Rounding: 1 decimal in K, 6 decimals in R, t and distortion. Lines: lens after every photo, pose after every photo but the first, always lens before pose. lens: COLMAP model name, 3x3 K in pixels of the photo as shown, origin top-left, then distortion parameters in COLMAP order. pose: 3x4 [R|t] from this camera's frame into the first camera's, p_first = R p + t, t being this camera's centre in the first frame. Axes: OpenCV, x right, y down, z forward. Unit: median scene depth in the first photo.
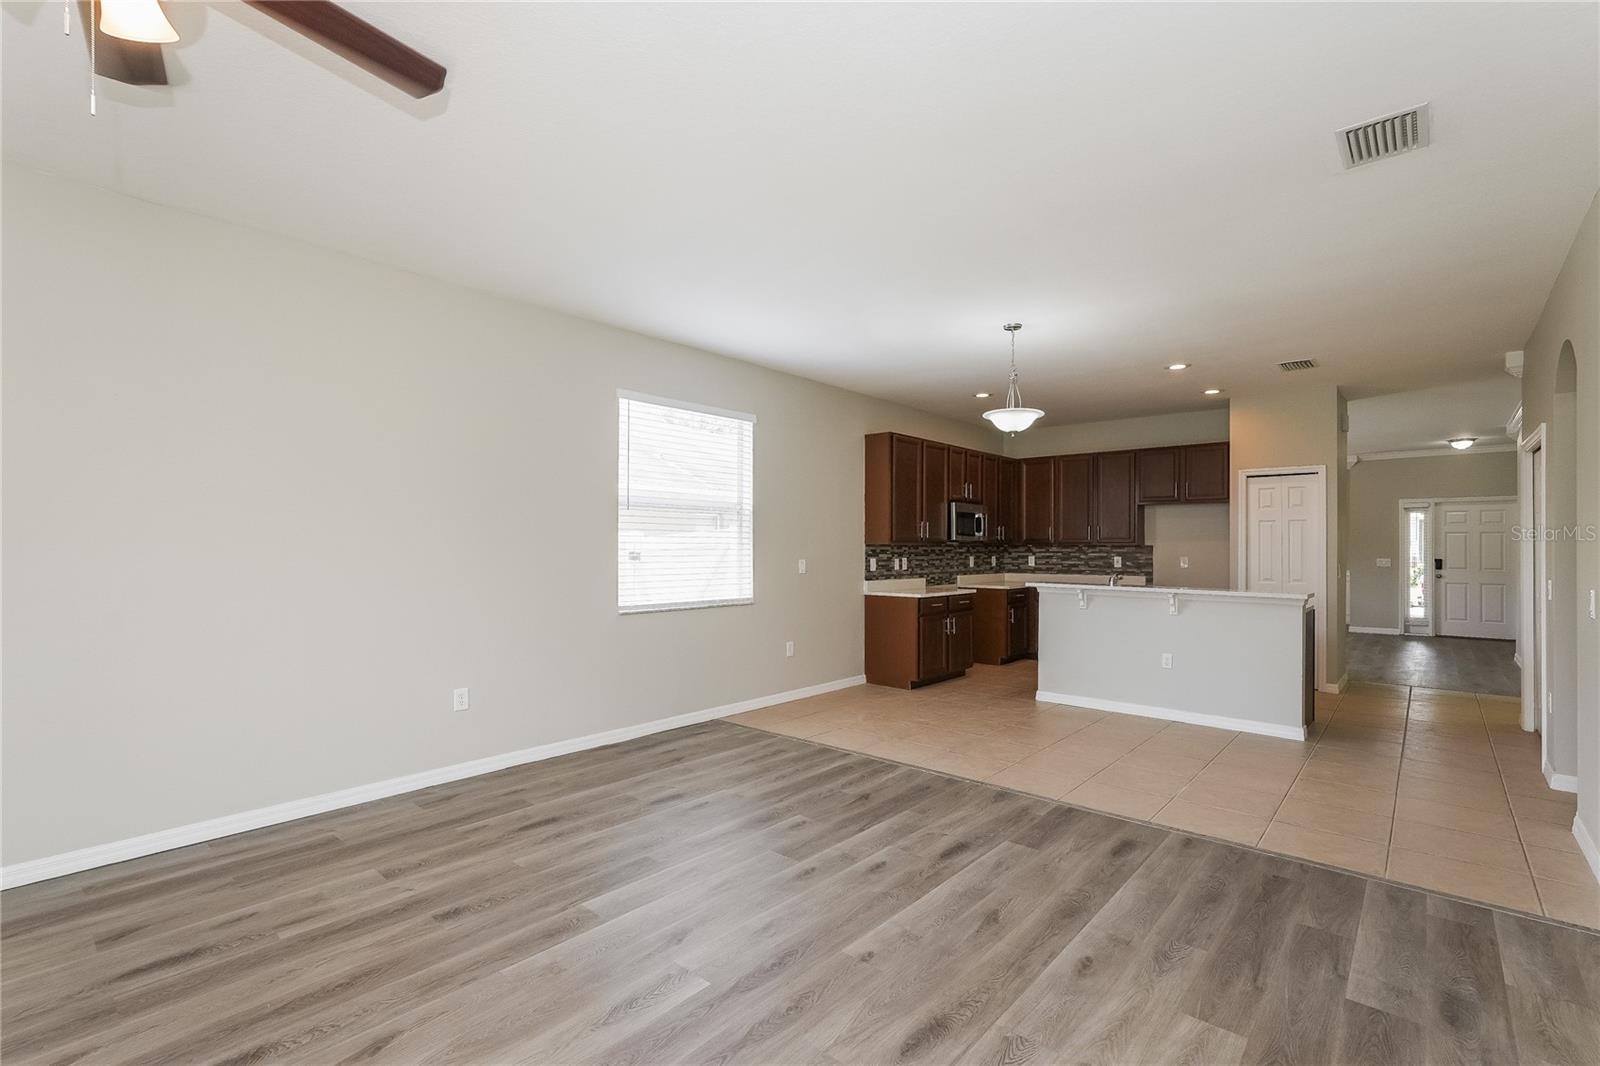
lens RADIAL K [[730.4, 0, 830.8], [0, 730.4, 537.9], [0, 0, 1]] dist [0.036345, 0.000310]
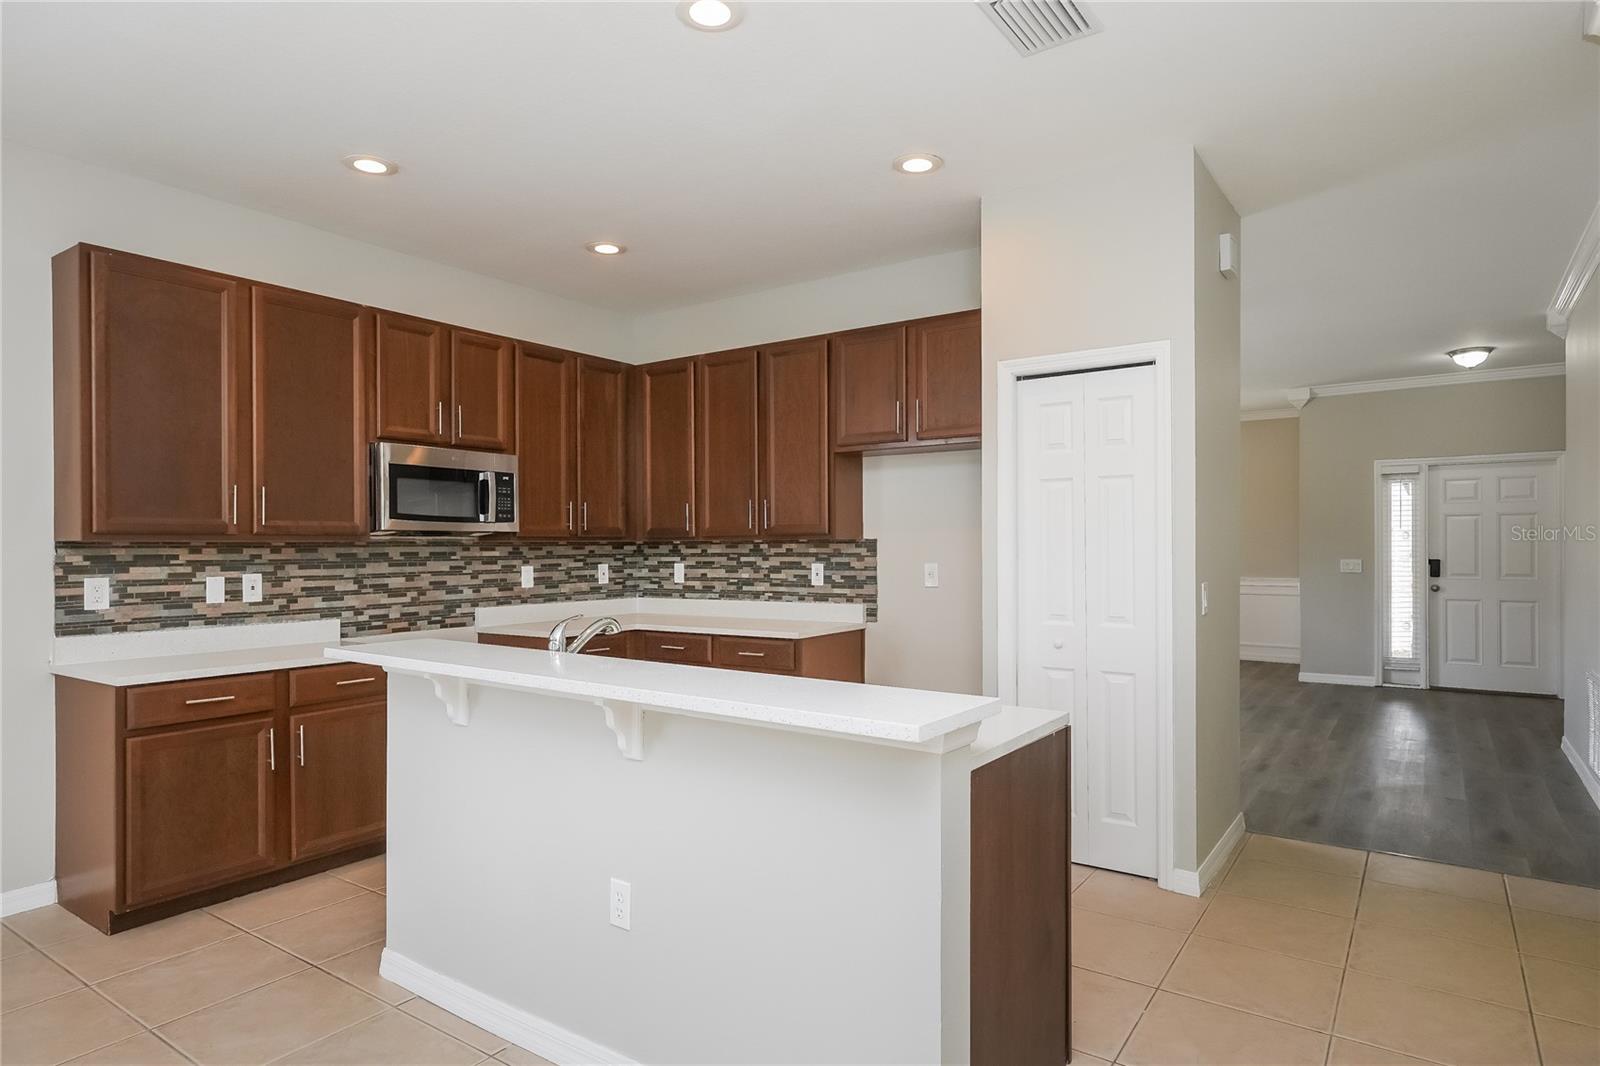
lens RADIAL K [[906.7, 0, 801.9], [0, 906.7, 538.6], [0, 0, 1]] dist [0.013465, 0.000283]
pose [[0.997441, -0.007173, 0.071133, 0.339031], [0.006797, 0.999962, 0.005522, 0.005652], [-0.071170, -0.005025, 0.997452, 0.408422]]
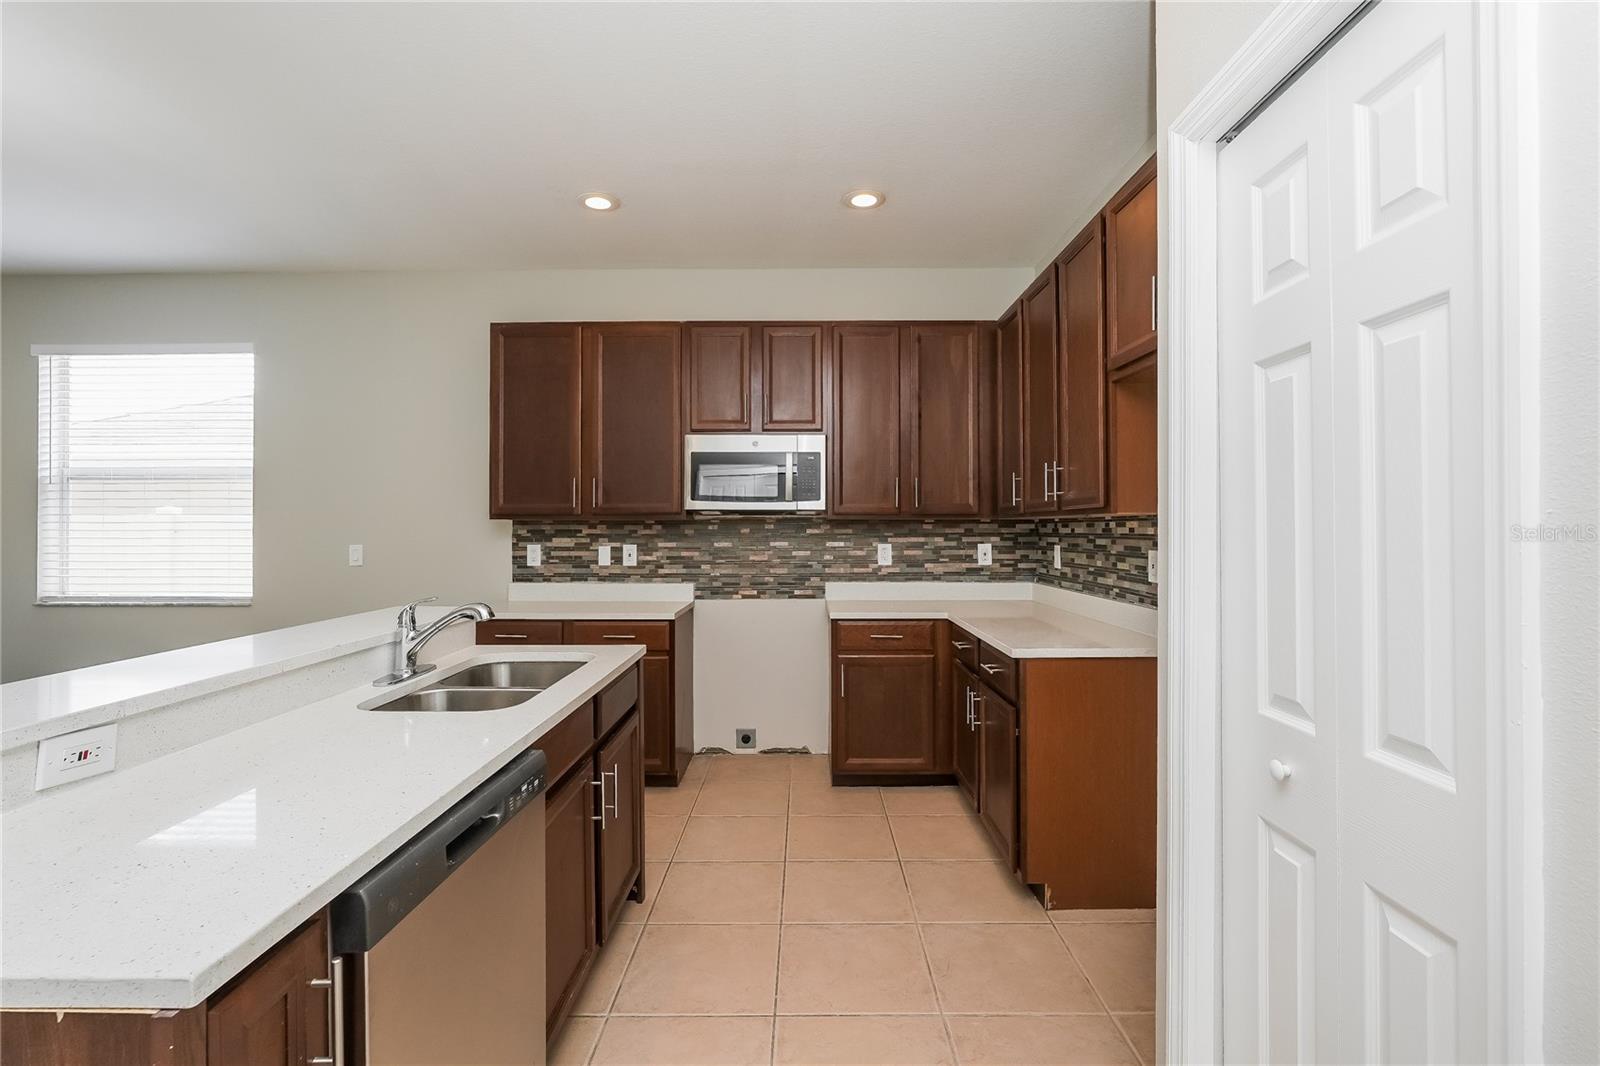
lens RADIAL K [[728.9, 0, 796.3], [0, 728.9, 517.3], [0, 0, 1]] dist [0.000851, 0.001036]
pose [[0.619169, -0.013086, -0.785149, 0.547640], [0.013984, 0.999886, -0.005638, 0.010327], [0.785133, -0.007489, 0.619282, 0.679040]]
